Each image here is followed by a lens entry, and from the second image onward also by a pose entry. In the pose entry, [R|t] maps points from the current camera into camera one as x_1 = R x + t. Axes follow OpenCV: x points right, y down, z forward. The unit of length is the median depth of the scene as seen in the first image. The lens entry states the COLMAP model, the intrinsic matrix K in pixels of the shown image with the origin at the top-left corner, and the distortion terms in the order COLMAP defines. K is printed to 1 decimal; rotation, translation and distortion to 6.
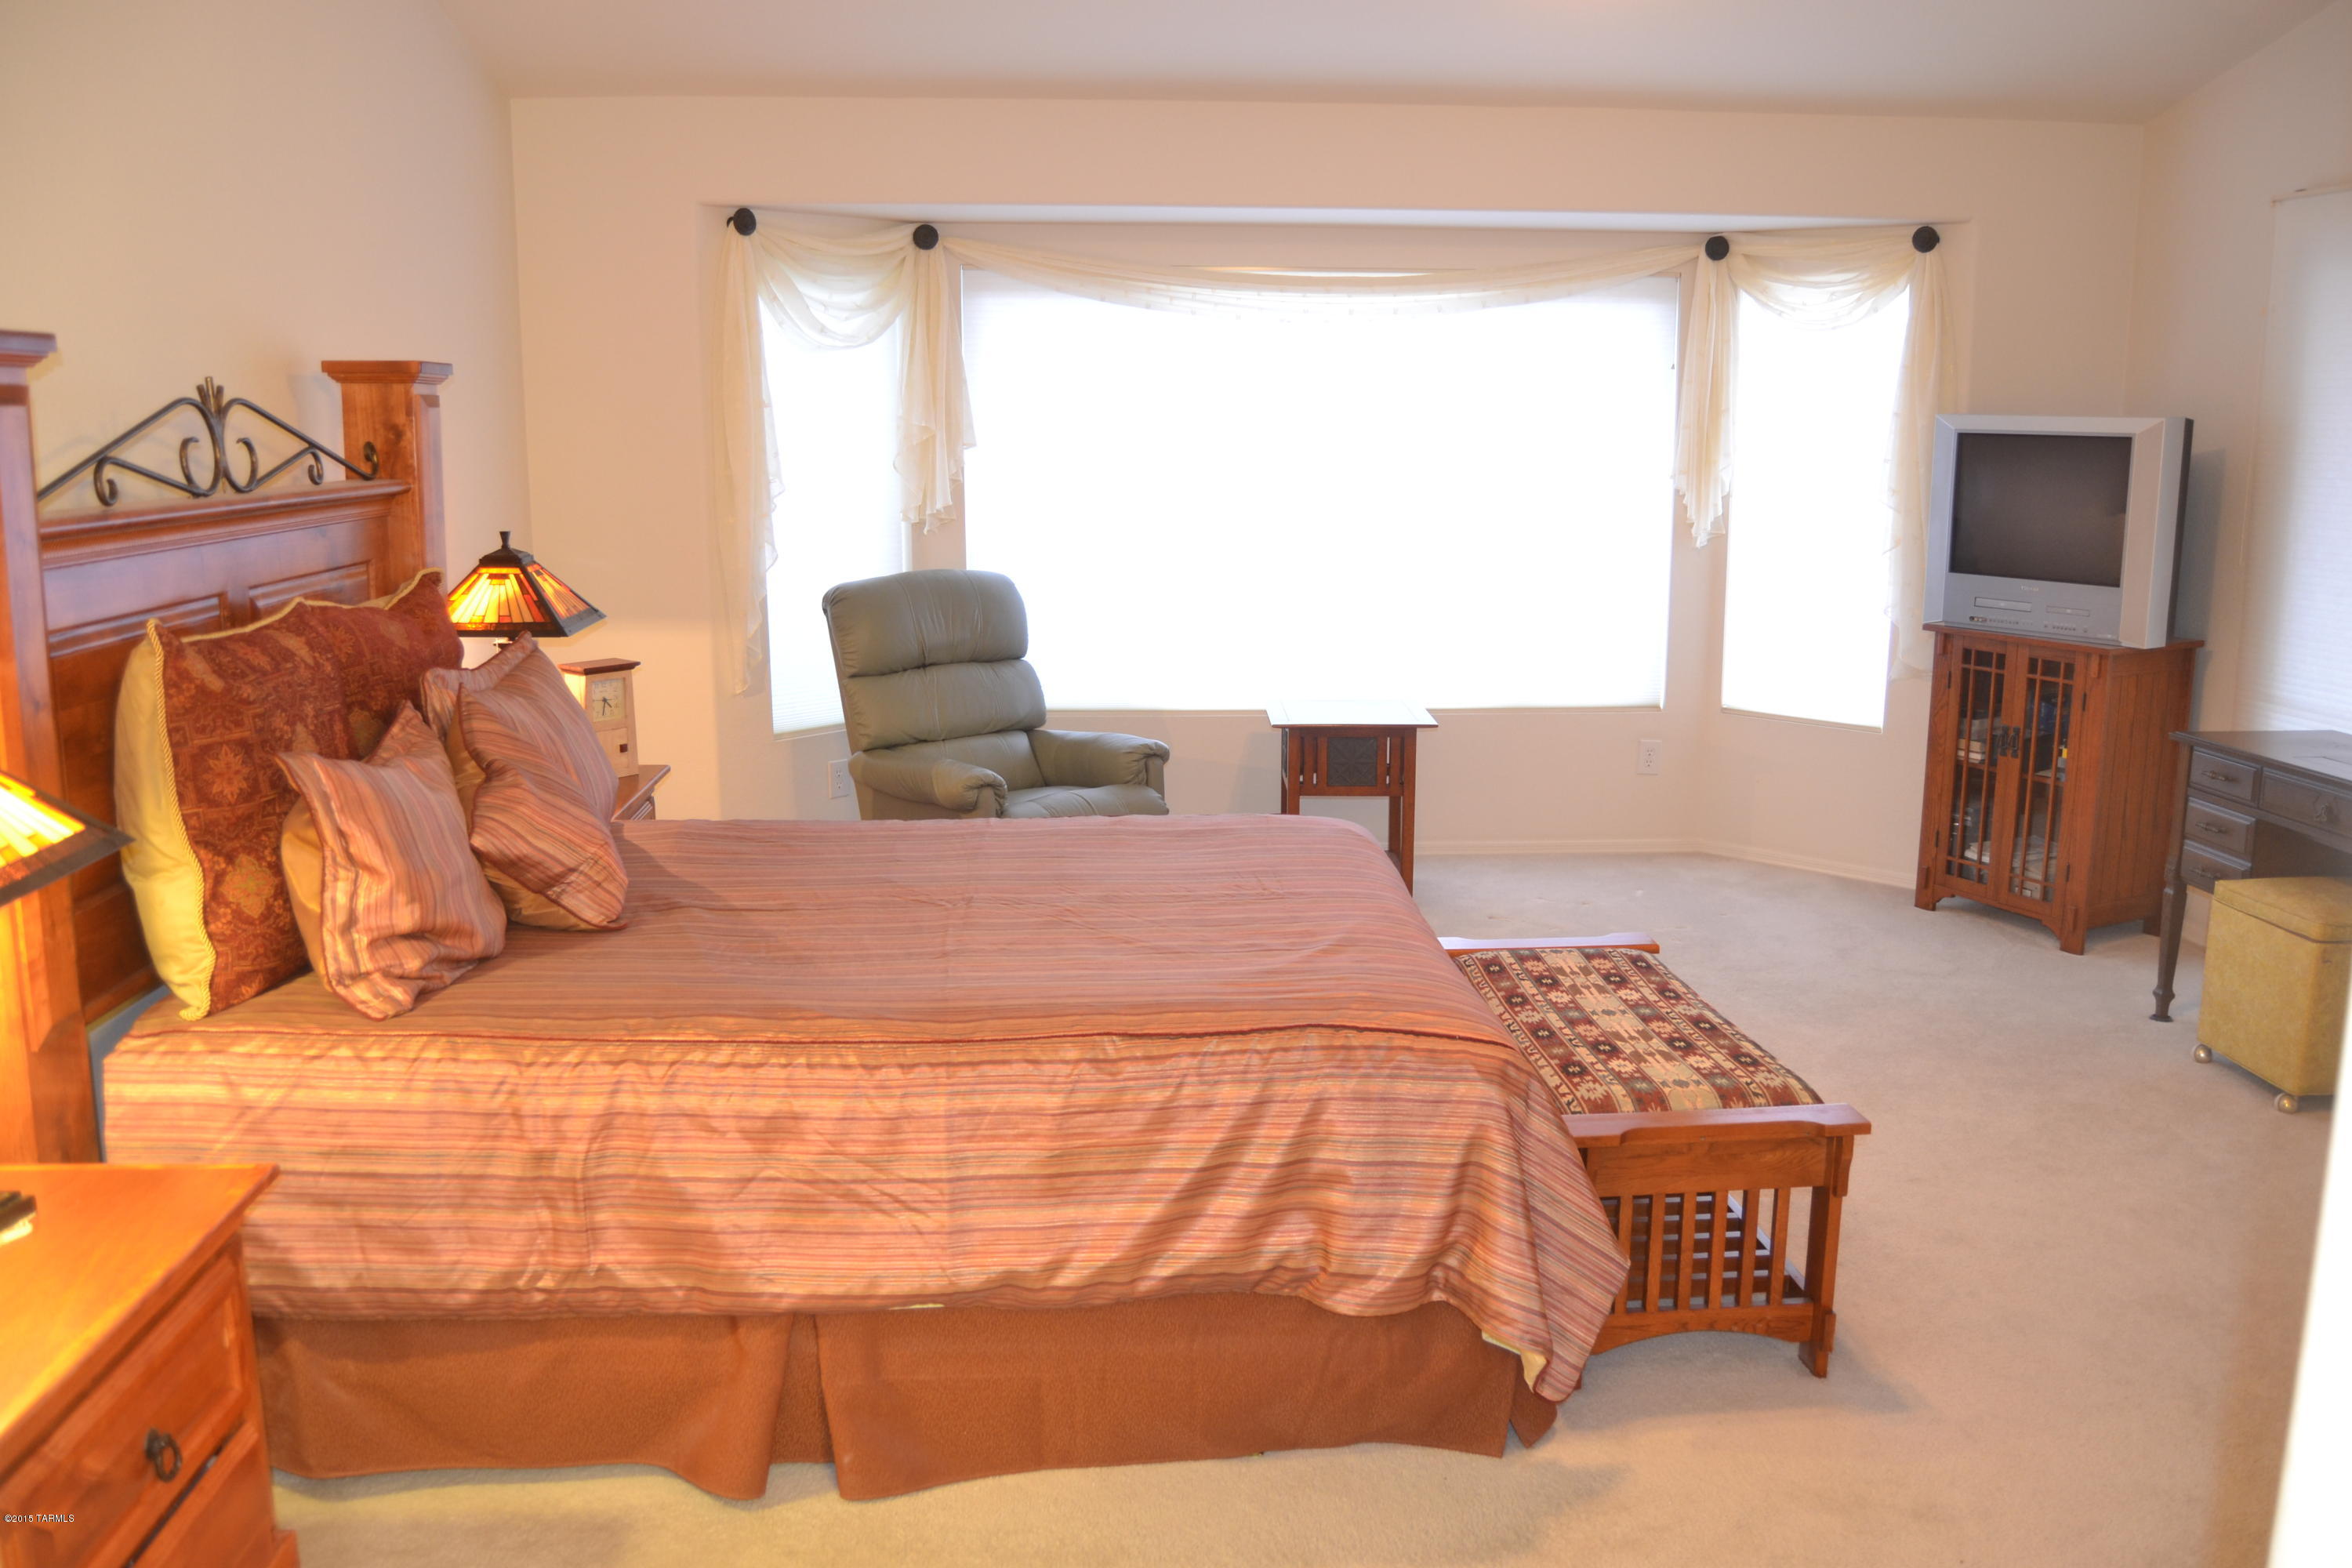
lens RADIAL K [[1876.3, 0, 1176.0], [0, 1876.3, 784.0], [0, 0, 1]] dist [-0.096962, 0.040534]
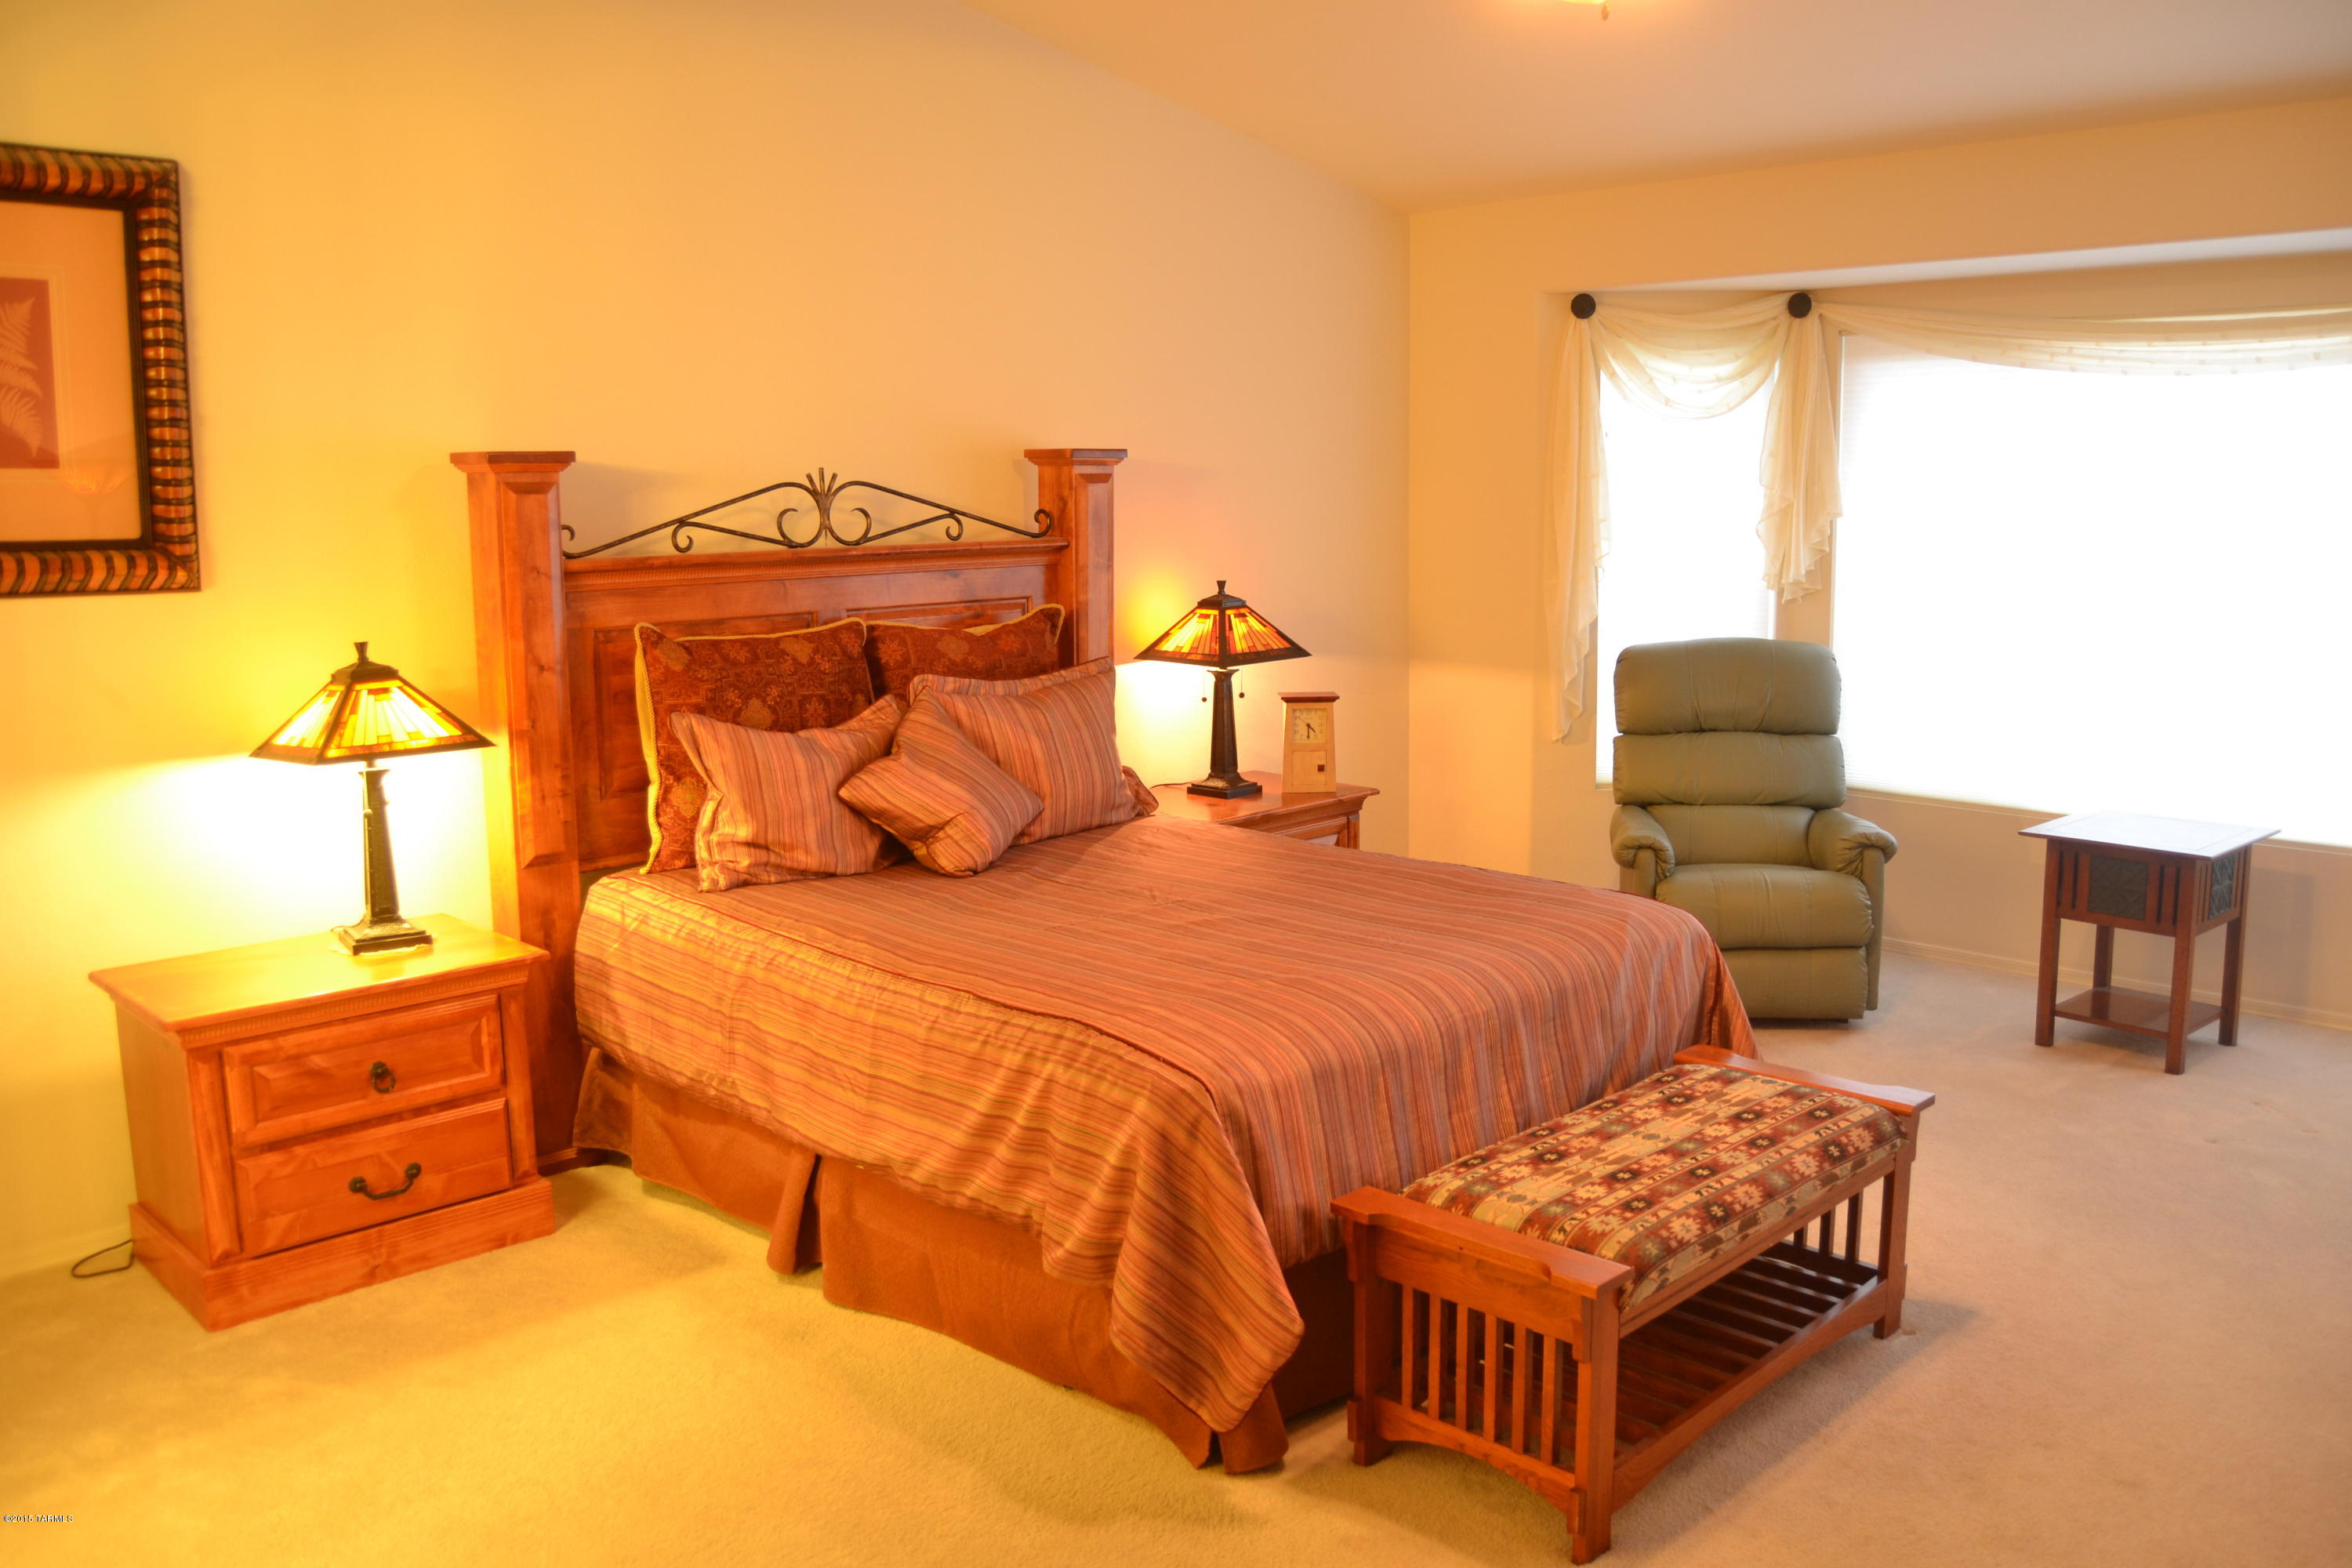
lens RADIAL K [[1876.3, 0, 1176.0], [0, 1876.3, 784.0], [0, 0, 1]] dist [-0.096962, 0.040534]
pose [[0.646465, 0.109416, -0.755057, 0.819238], [-0.132035, 0.990775, 0.030529, -0.050178], [0.751432, 0.079958, 0.654948, 0.231815]]
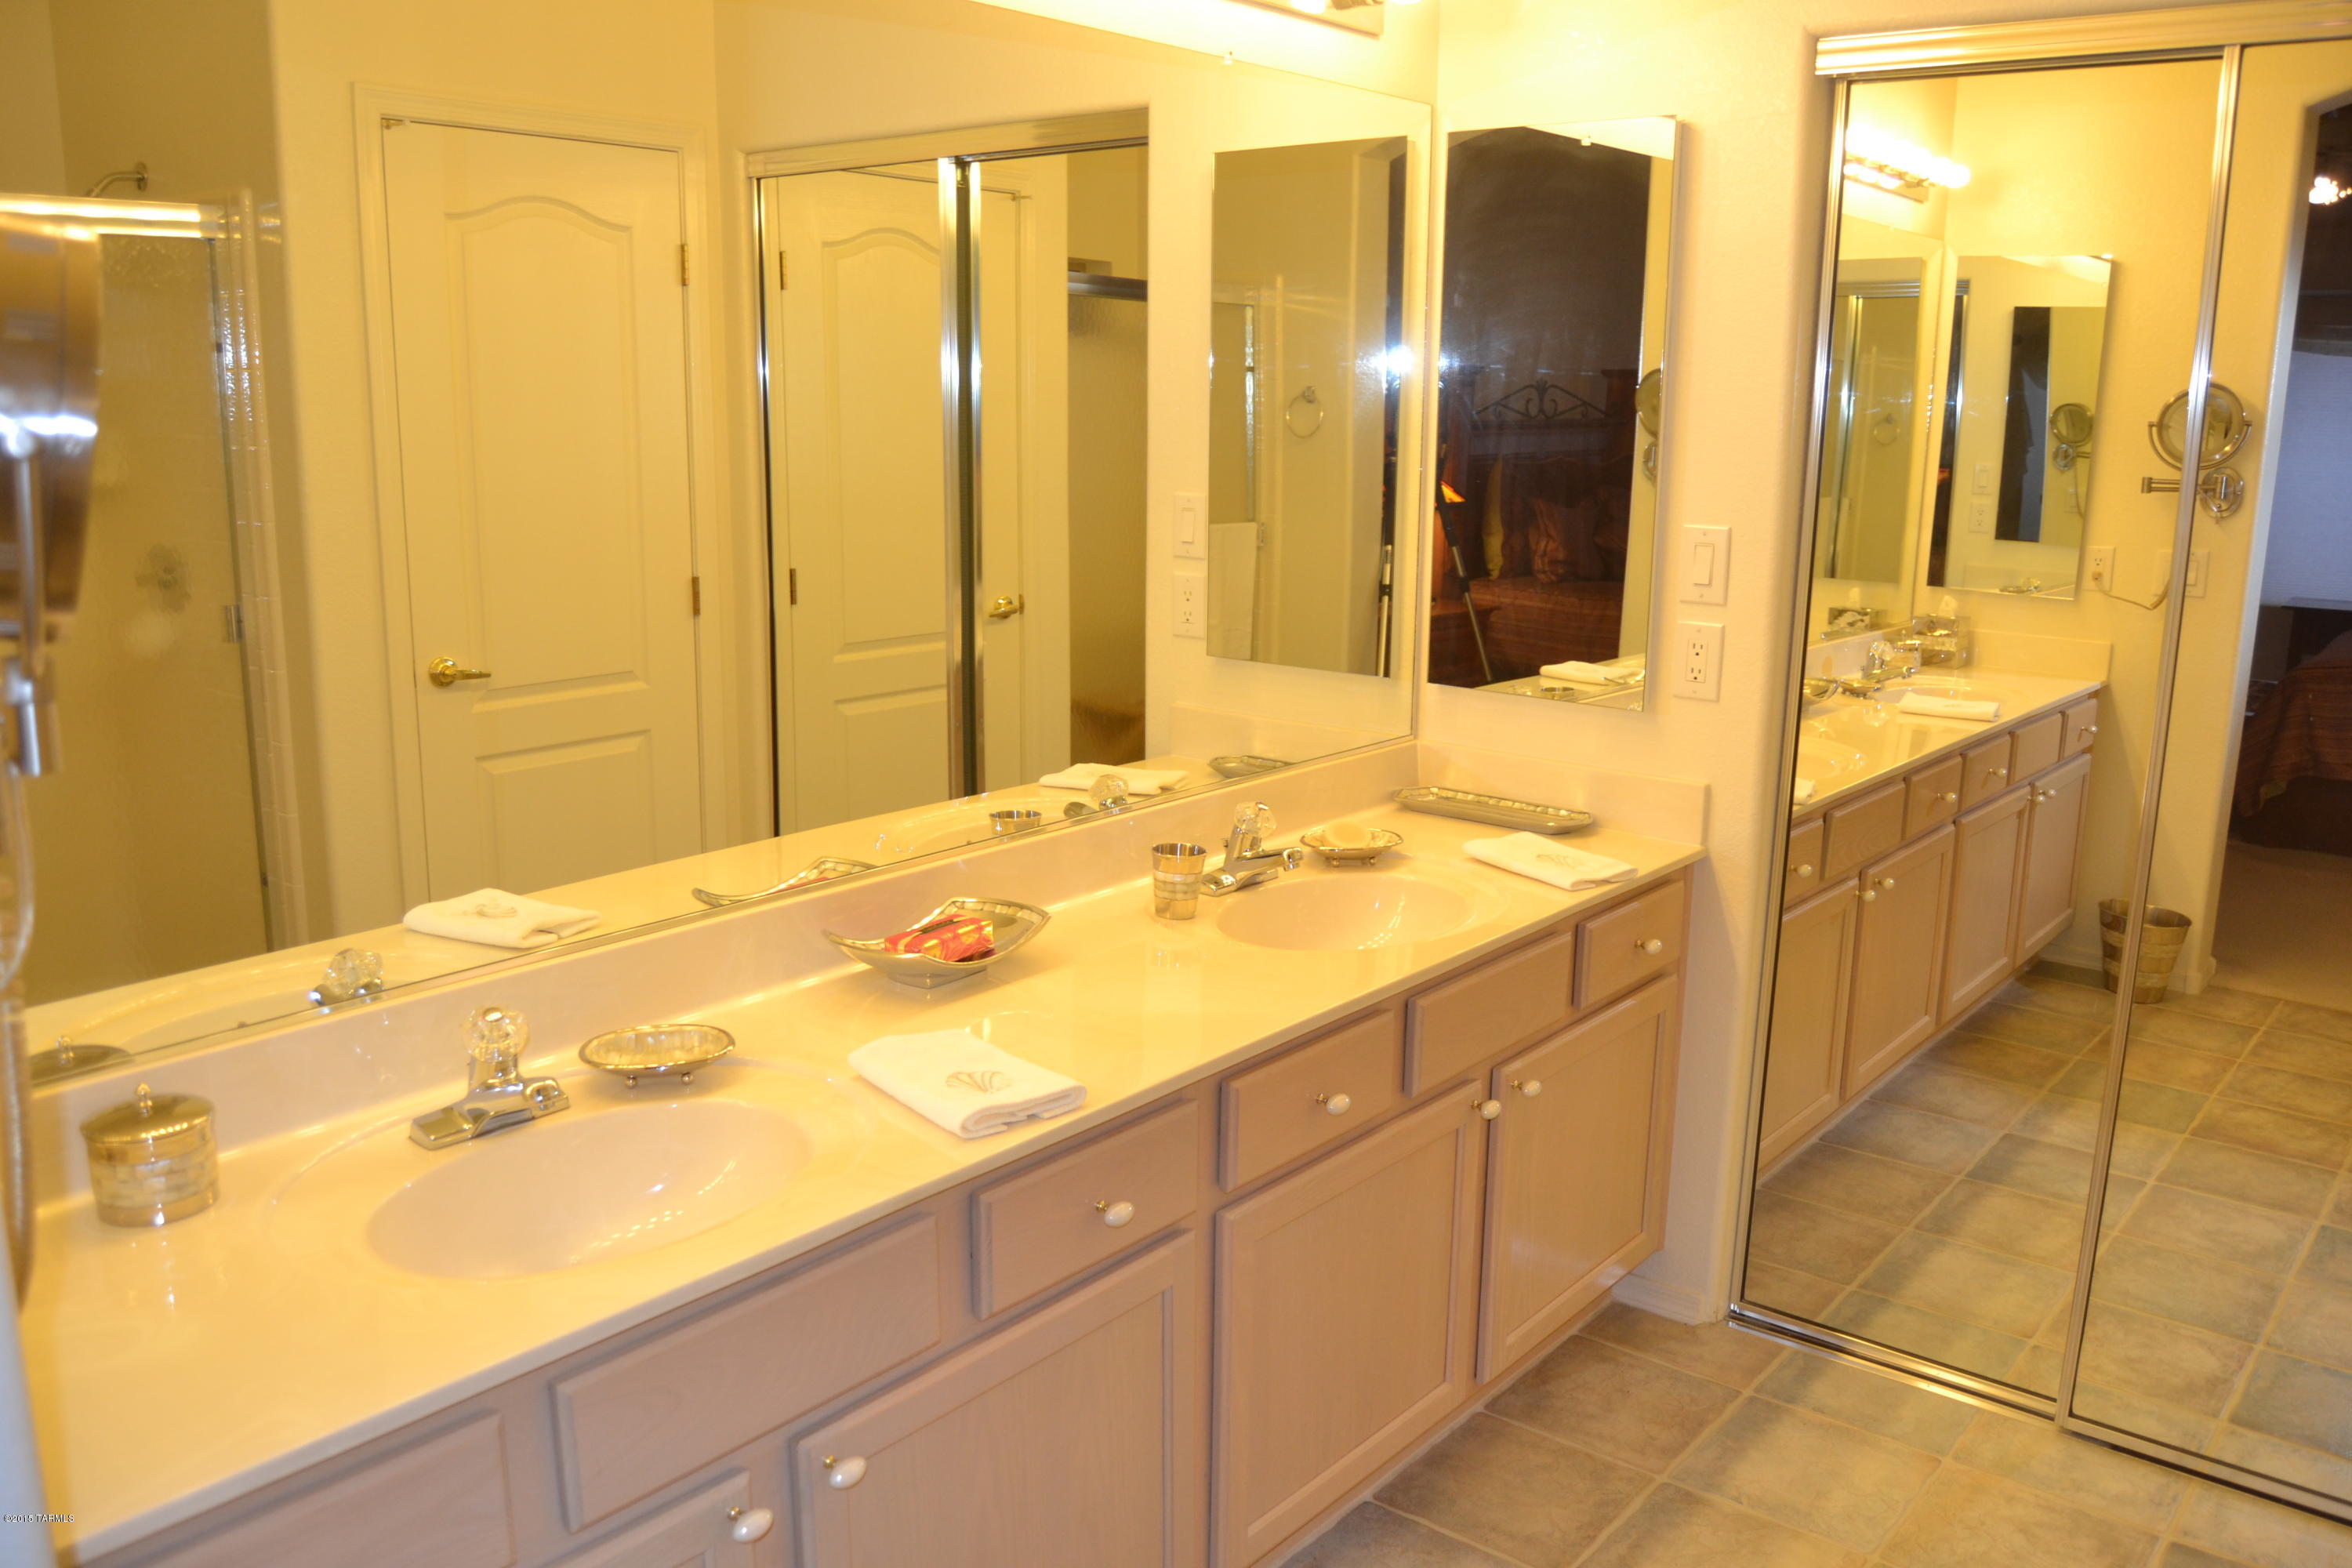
lens RADIAL K [[1876.3, 0, 1176.0], [0, 1876.3, 784.0], [0, 0, 1]] dist [-0.096962, 0.040534]
pose [[0.711632, 0.151474, -0.686029, 1.126458], [-0.143908, 0.987204, 0.068695, 0.280182], [0.687656, 0.049840, 0.724324, -1.430200]]
